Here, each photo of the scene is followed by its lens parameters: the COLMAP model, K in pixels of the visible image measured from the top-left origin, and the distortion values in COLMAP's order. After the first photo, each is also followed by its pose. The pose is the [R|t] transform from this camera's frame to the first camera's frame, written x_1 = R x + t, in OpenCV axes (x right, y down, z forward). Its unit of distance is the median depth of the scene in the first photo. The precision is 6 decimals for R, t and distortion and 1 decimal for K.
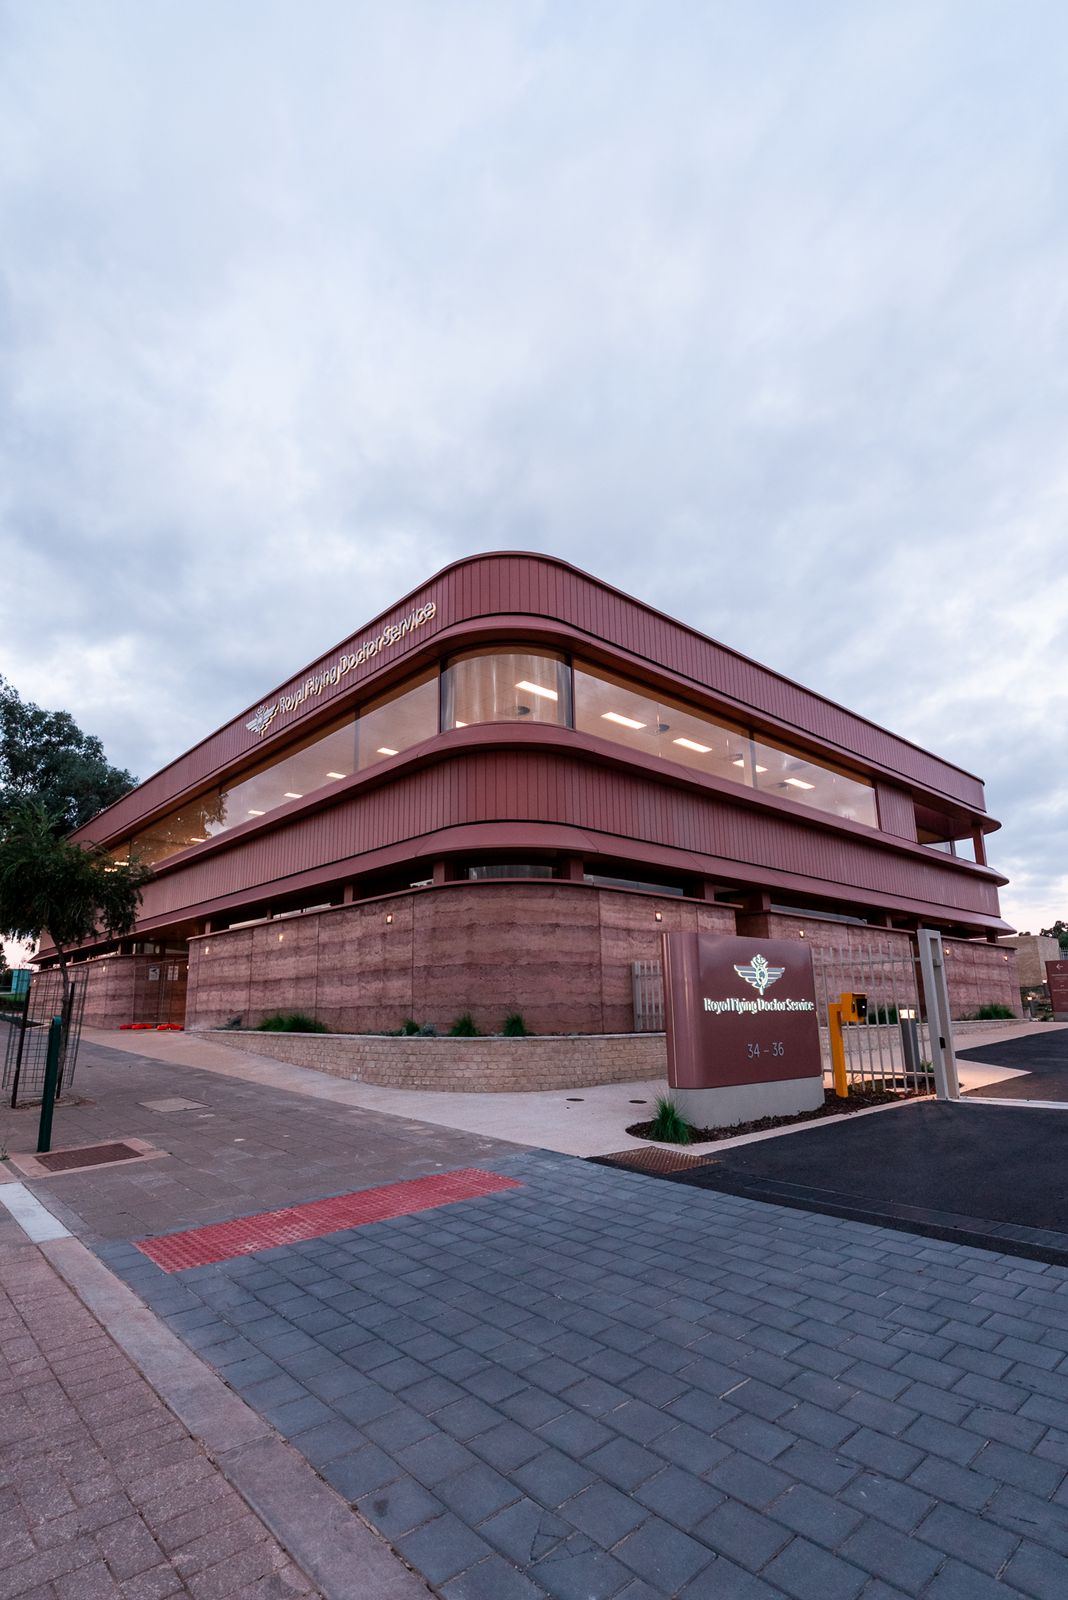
lens RADIAL K [[788.3, 0, 501.7], [0, 788.3, 856.8], [0, 0, 1]] dist [-0.007777, 0.000000]
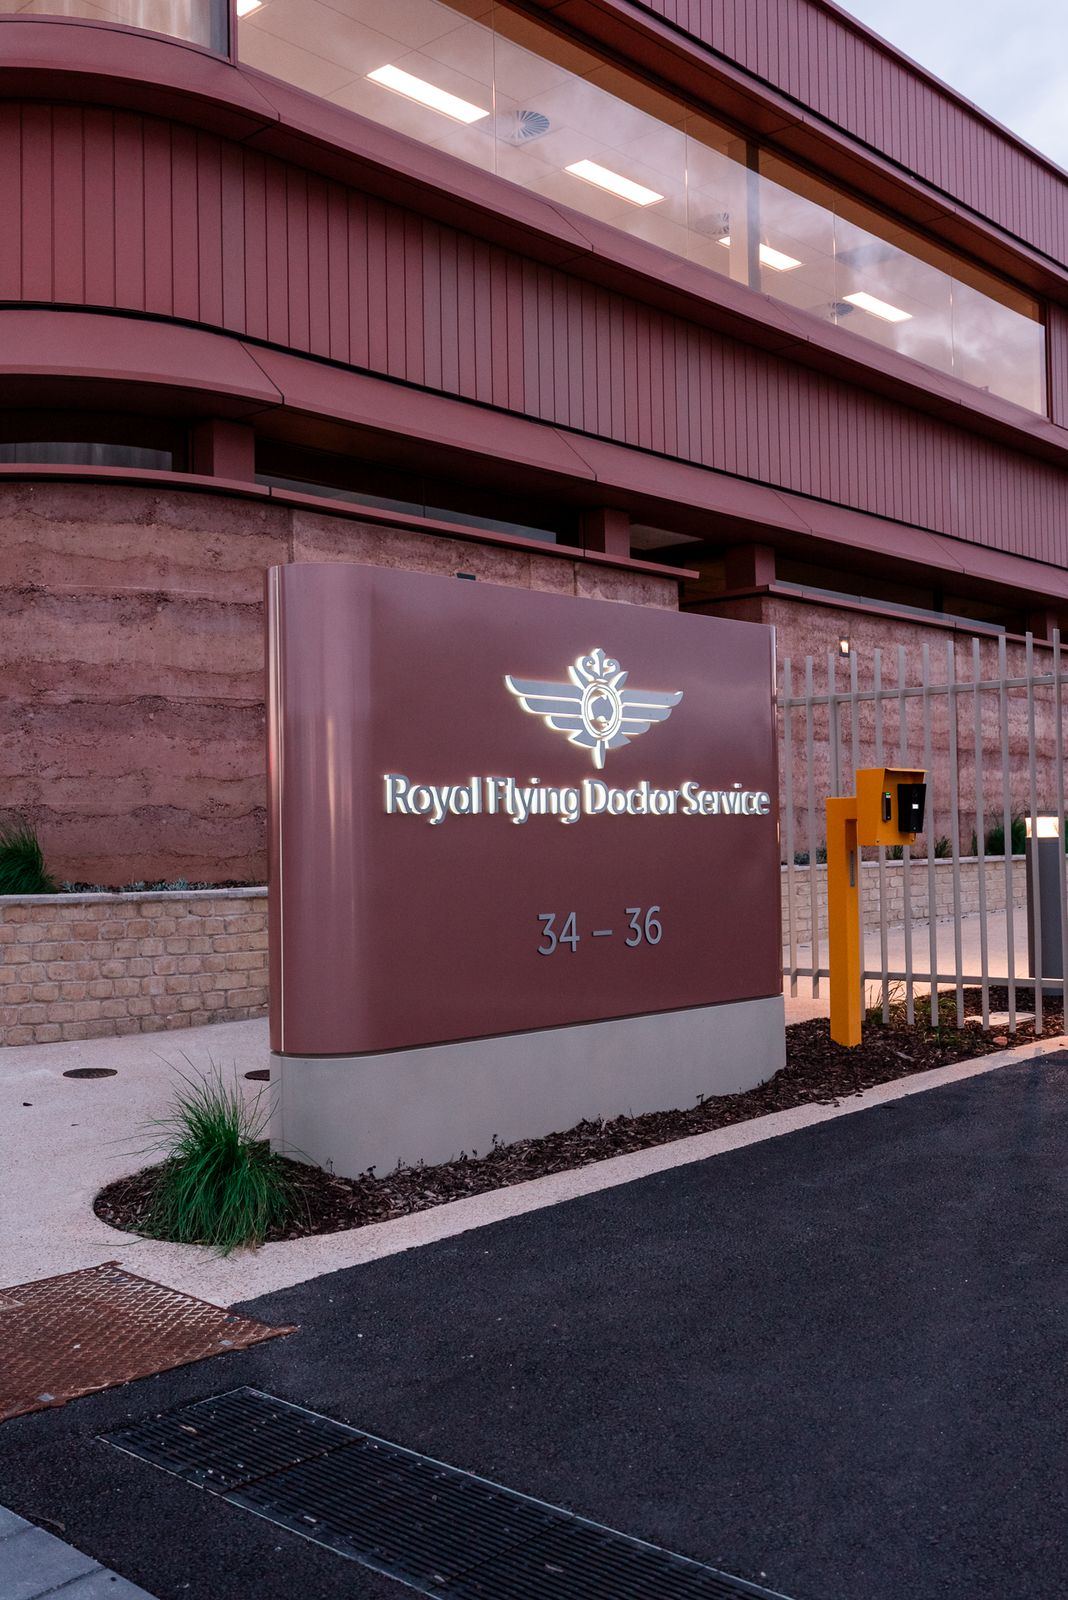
lens RADIAL K [[1565.5, 0, 534.0], [0, 1565.5, 800.0], [0, 0, 1]] dist [0.008021, 0.002577]
pose [[0.992892, -0.005001, 0.118913, 0.153364], [-0.015237, 0.985554, 0.168676, 0.052666], [-0.118039, -0.169289, 0.978472, 0.240278]]
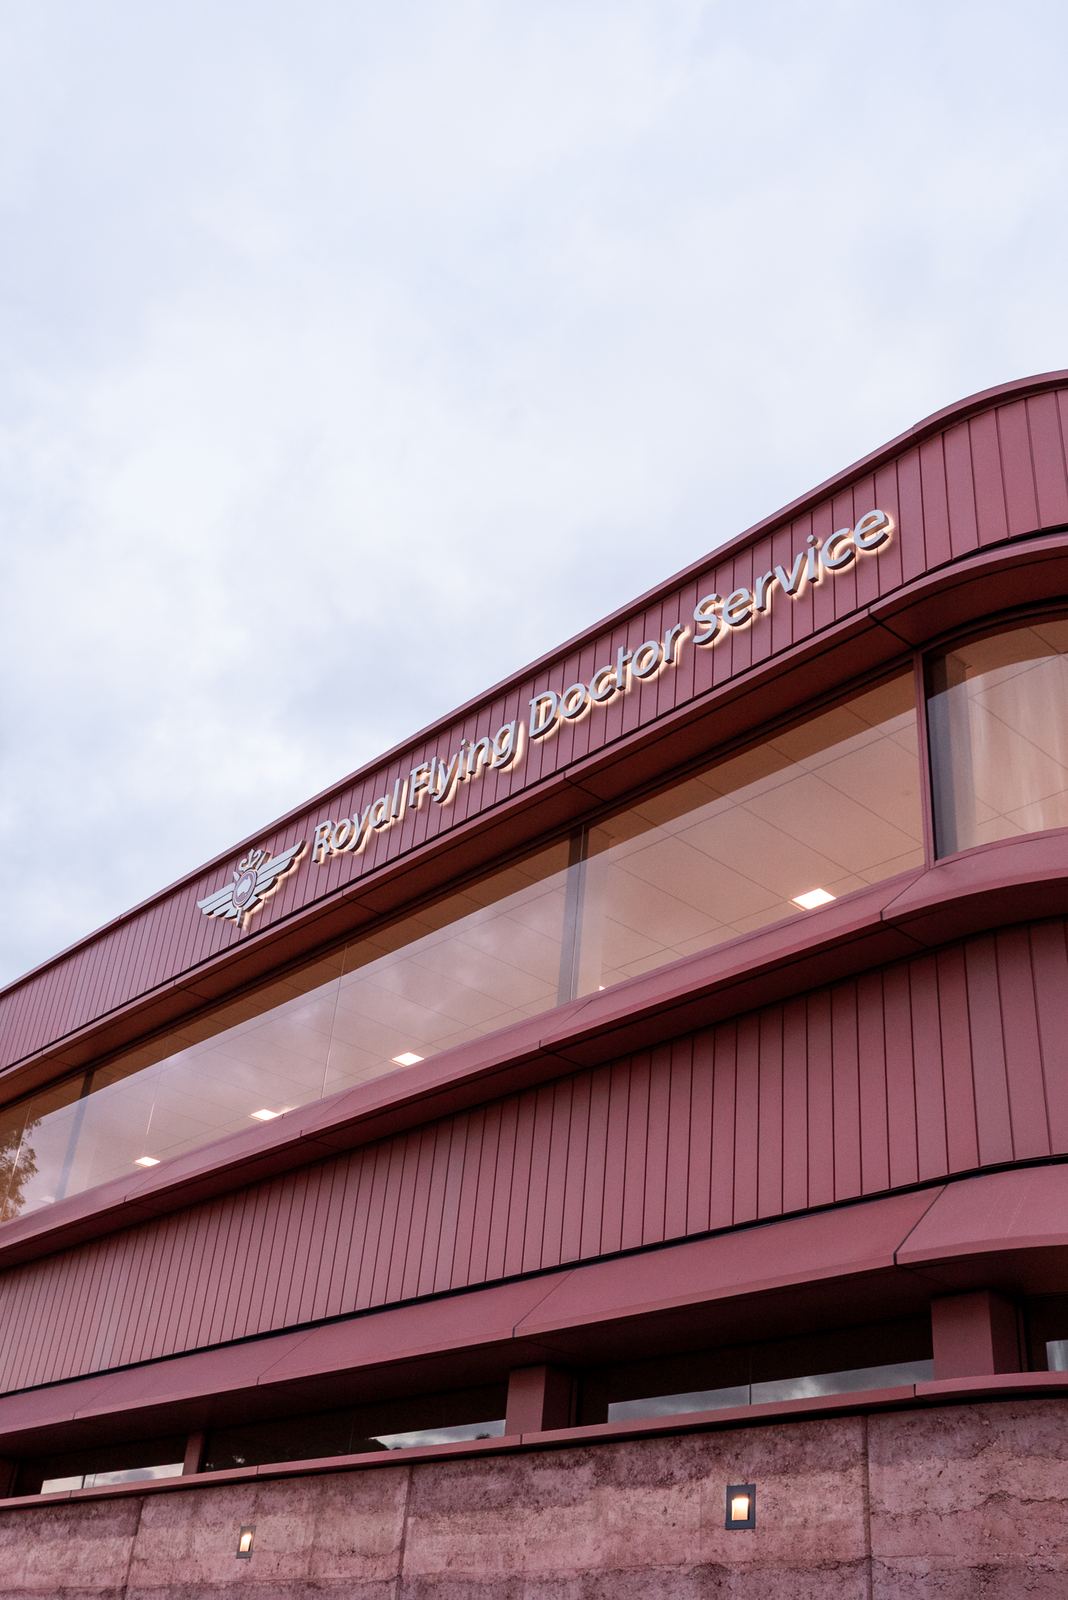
lens RADIAL K [[1565.5, 0, 534.0], [0, 1565.5, 800.0], [0, 0, 1]] dist [0.008021, 0.002577]
pose [[0.996123, 0.082256, -0.031178, -0.235104], [-0.087965, 0.933624, -0.347288, 0.050186], [0.000542, 0.348684, 0.937240, 0.458810]]
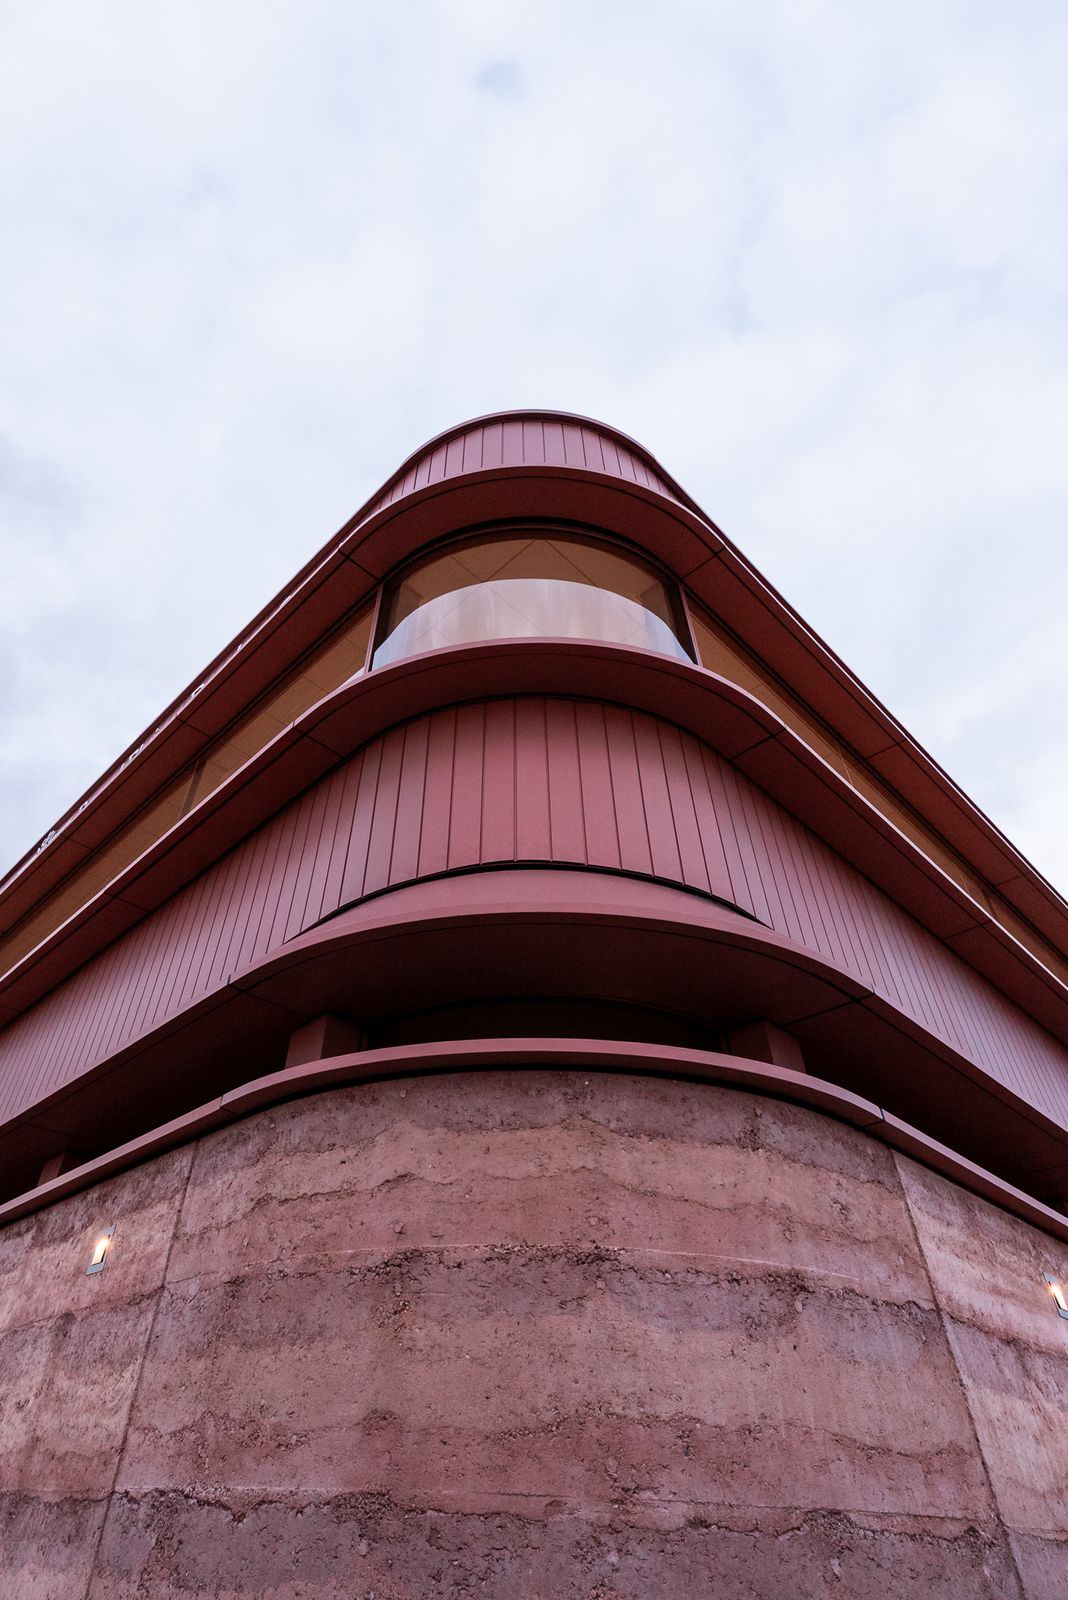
lens RADIAL K [[828.4, 0, 472.1], [0, 828.4, 741.1], [0, 0, 1]] dist [-0.004118, 0.000307]
pose [[0.998119, 0.060828, 0.007605, -0.029269], [-0.046951, 0.838318, -0.543156, 0.087759], [-0.039415, 0.541777, 0.839597, 0.718649]]
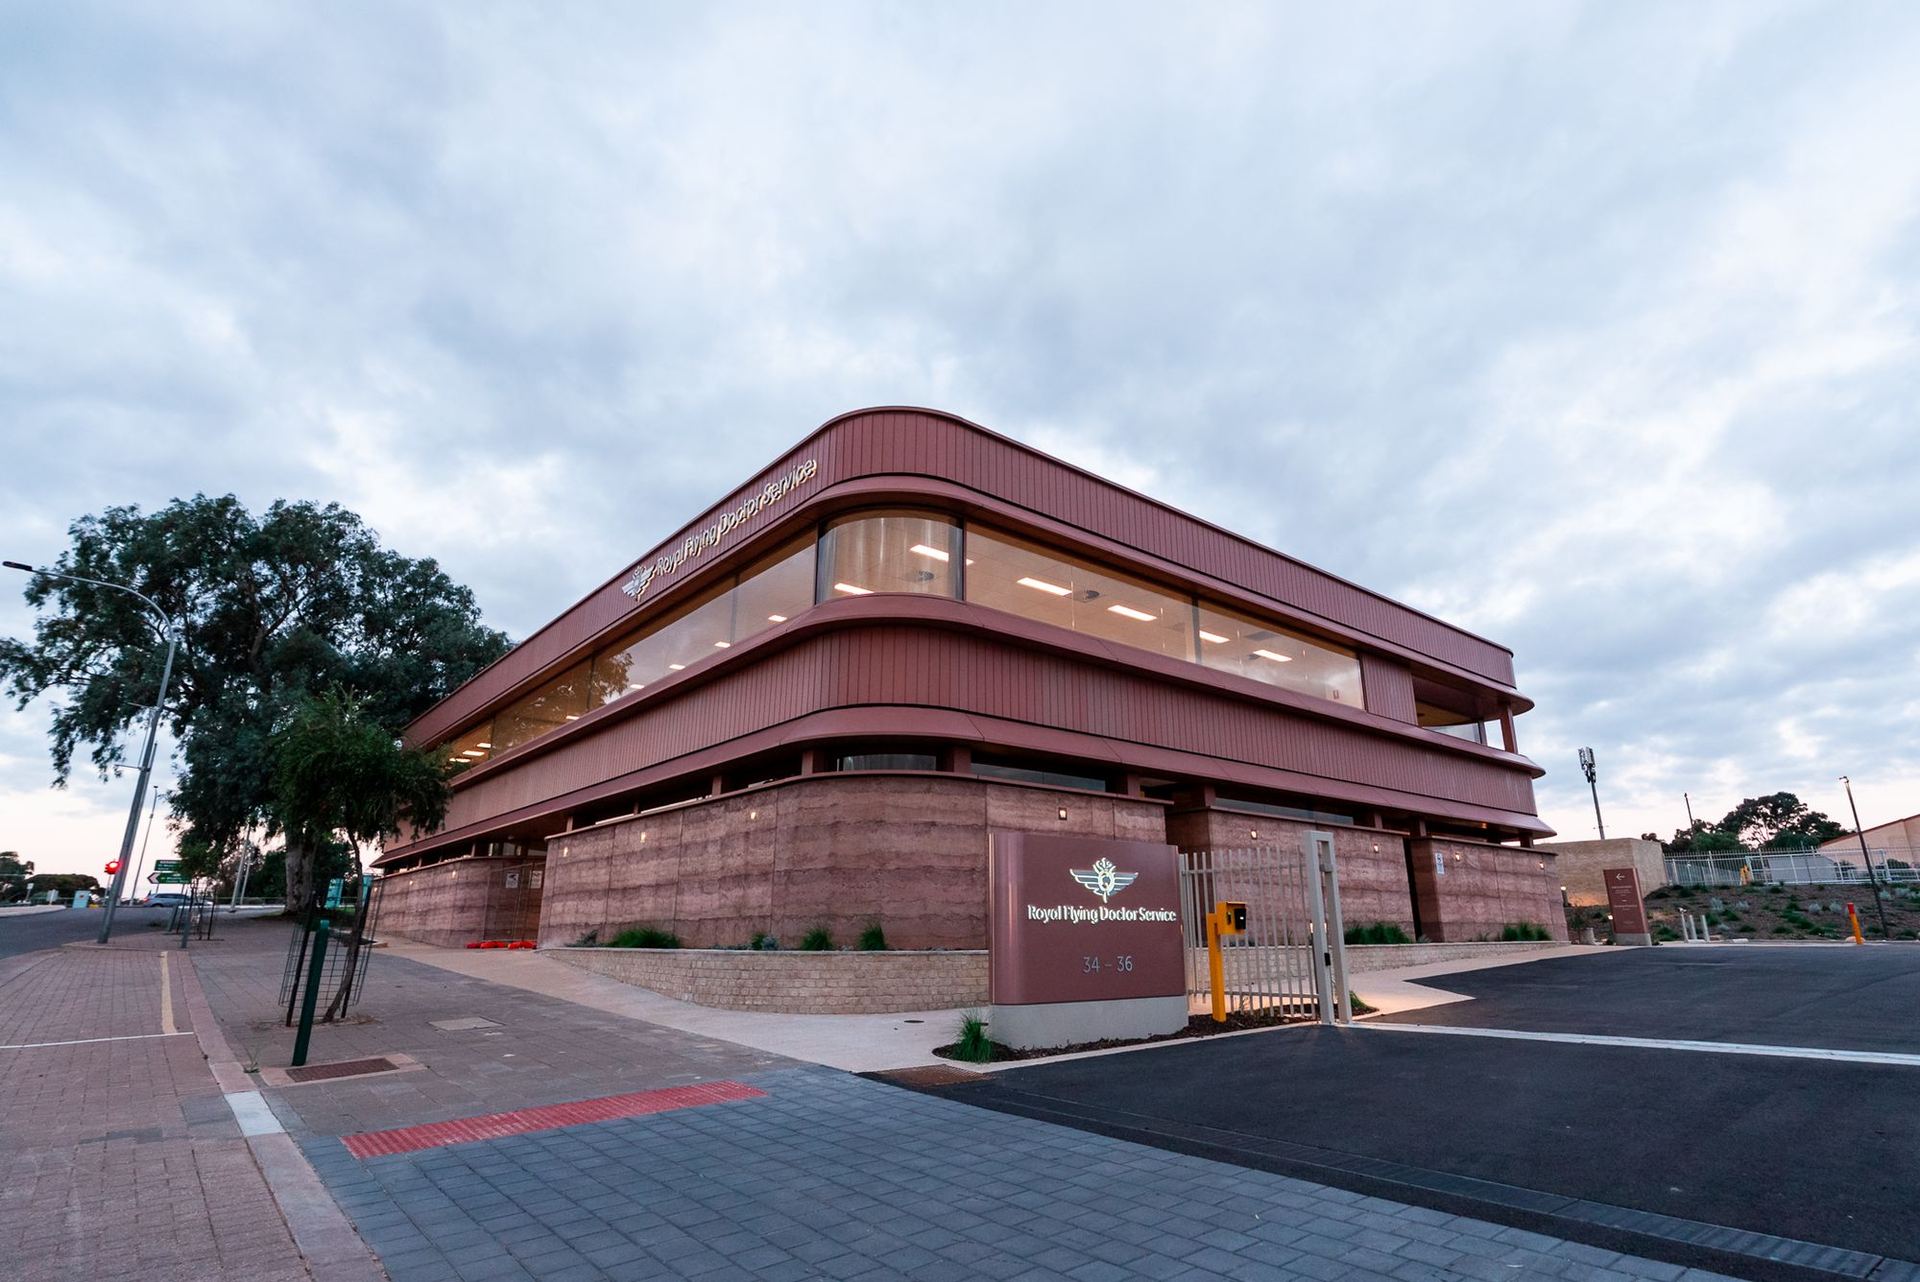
lens RADIAL K [[994.1, 0, 989.3], [0, 994.1, 642.7], [0, 0, 1]] dist [-0.004118, 0.000307]
pose [[0.999964, 0.002764, -0.007961, 0.139183], [-0.003481, 0.995806, -0.091422, -0.013488], [0.007675, 0.091446, 0.995780, -0.123429]]
